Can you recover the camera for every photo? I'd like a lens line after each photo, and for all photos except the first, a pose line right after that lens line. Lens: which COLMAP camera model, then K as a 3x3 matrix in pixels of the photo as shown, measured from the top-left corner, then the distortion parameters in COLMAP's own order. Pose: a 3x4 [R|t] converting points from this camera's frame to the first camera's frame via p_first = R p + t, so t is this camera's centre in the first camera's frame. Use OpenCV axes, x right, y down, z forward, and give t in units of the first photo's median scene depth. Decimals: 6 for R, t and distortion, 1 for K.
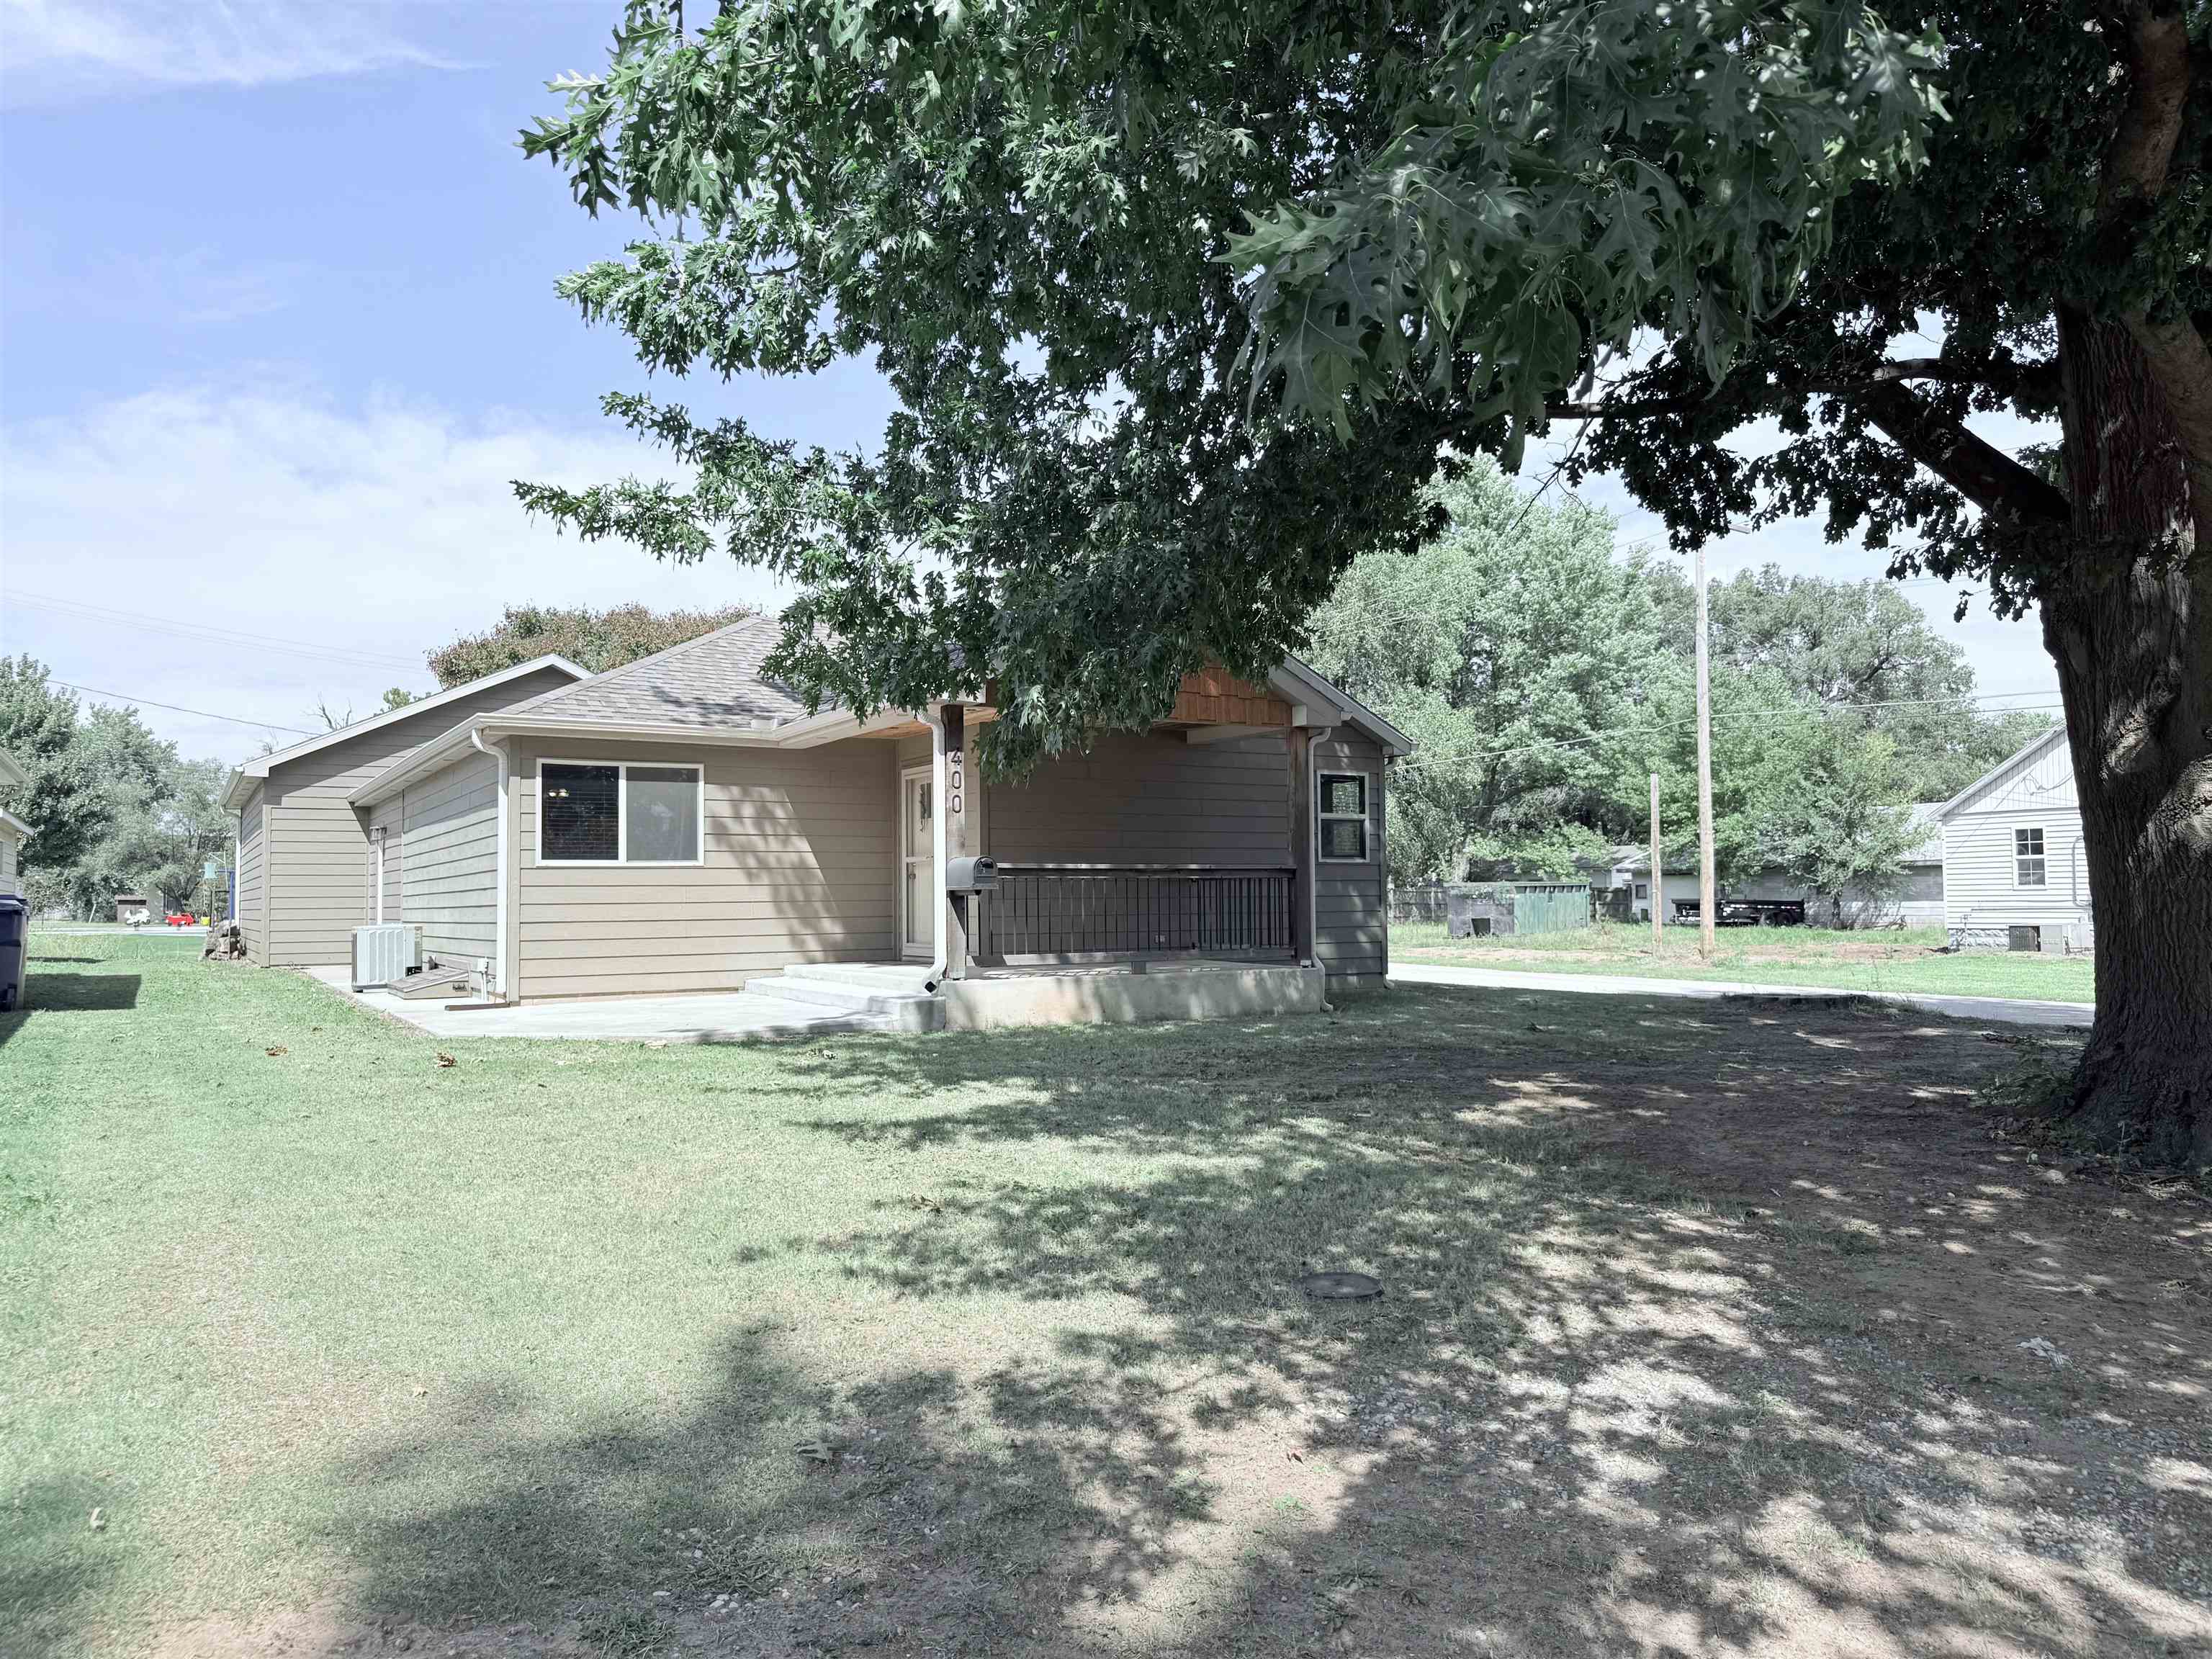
lens RADIAL K [[1586.6, 0, 1169.2], [0, 1586.6, 823.7], [0, 0, 1]] dist [0.007085, -0.031687]
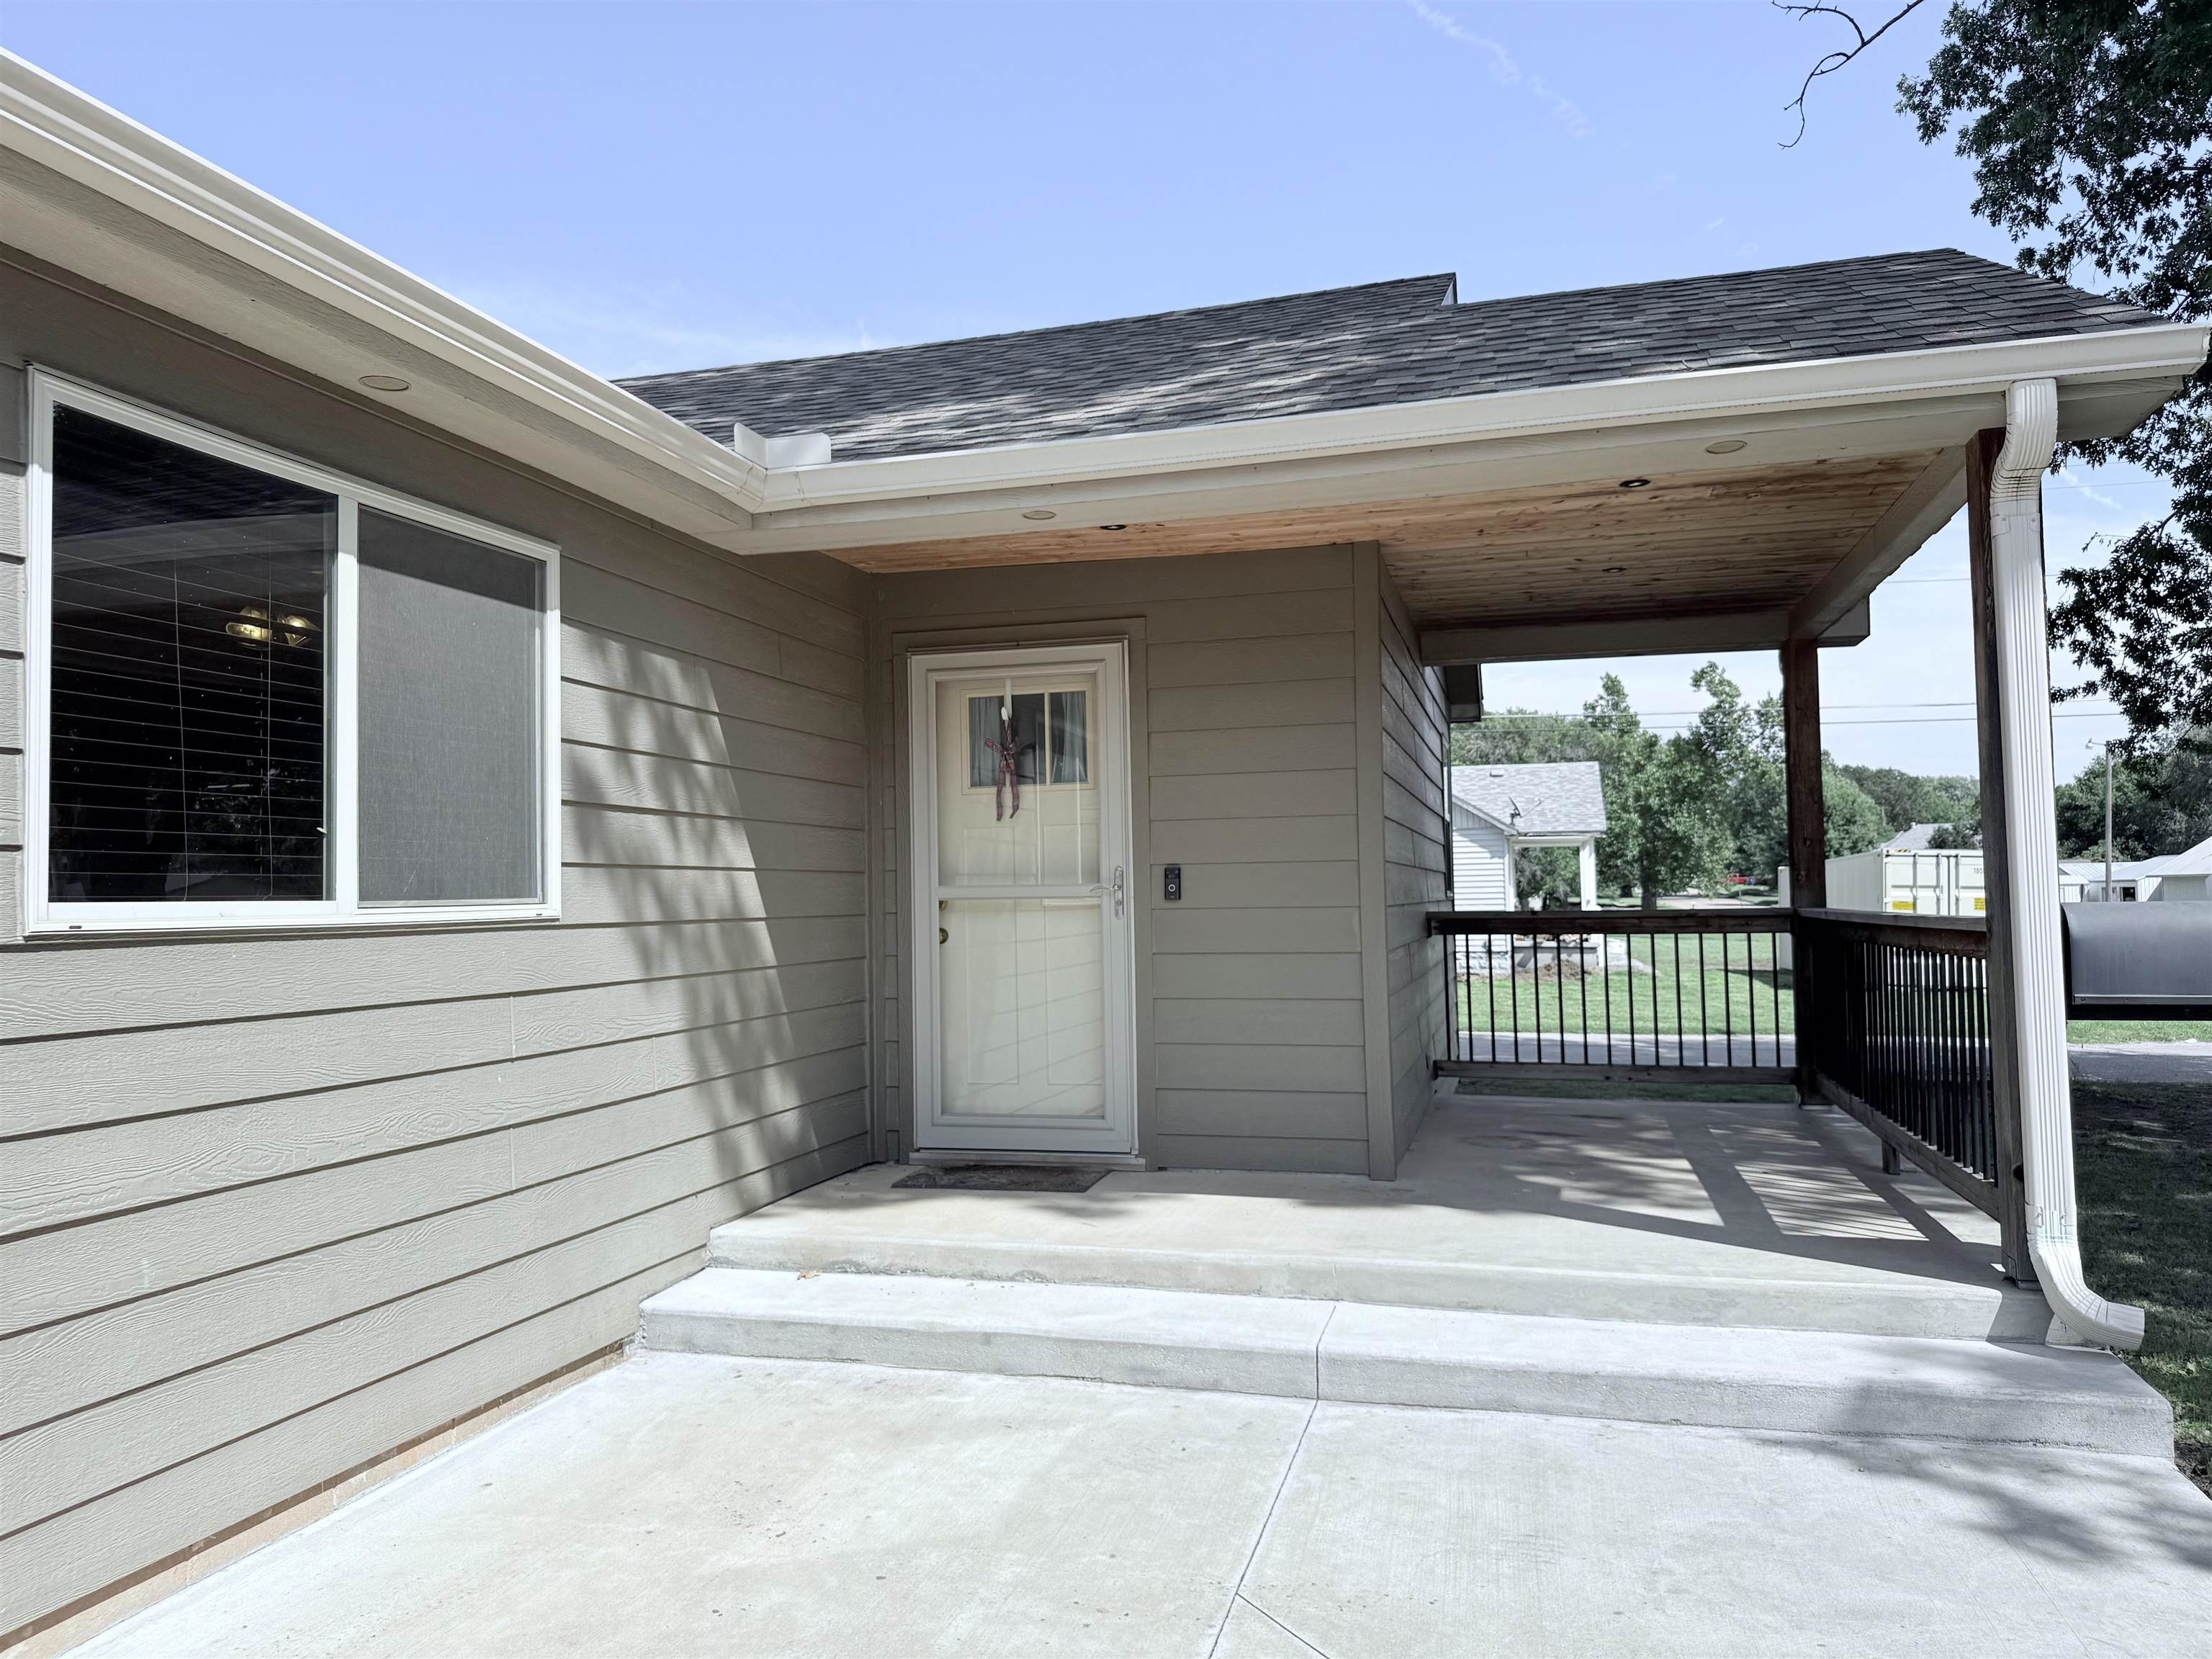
lens RADIAL K [[1586.6, 0, 1116.7], [0, 1586.6, 817.4], [0, 0, 1]] dist [0.007085, -0.031687]
pose [[0.735176, 0.034012, 0.677023, -0.366275], [-0.025109, 0.999421, -0.022943, 0.011778], [-0.677411, -0.000133, 0.735605, 0.658180]]
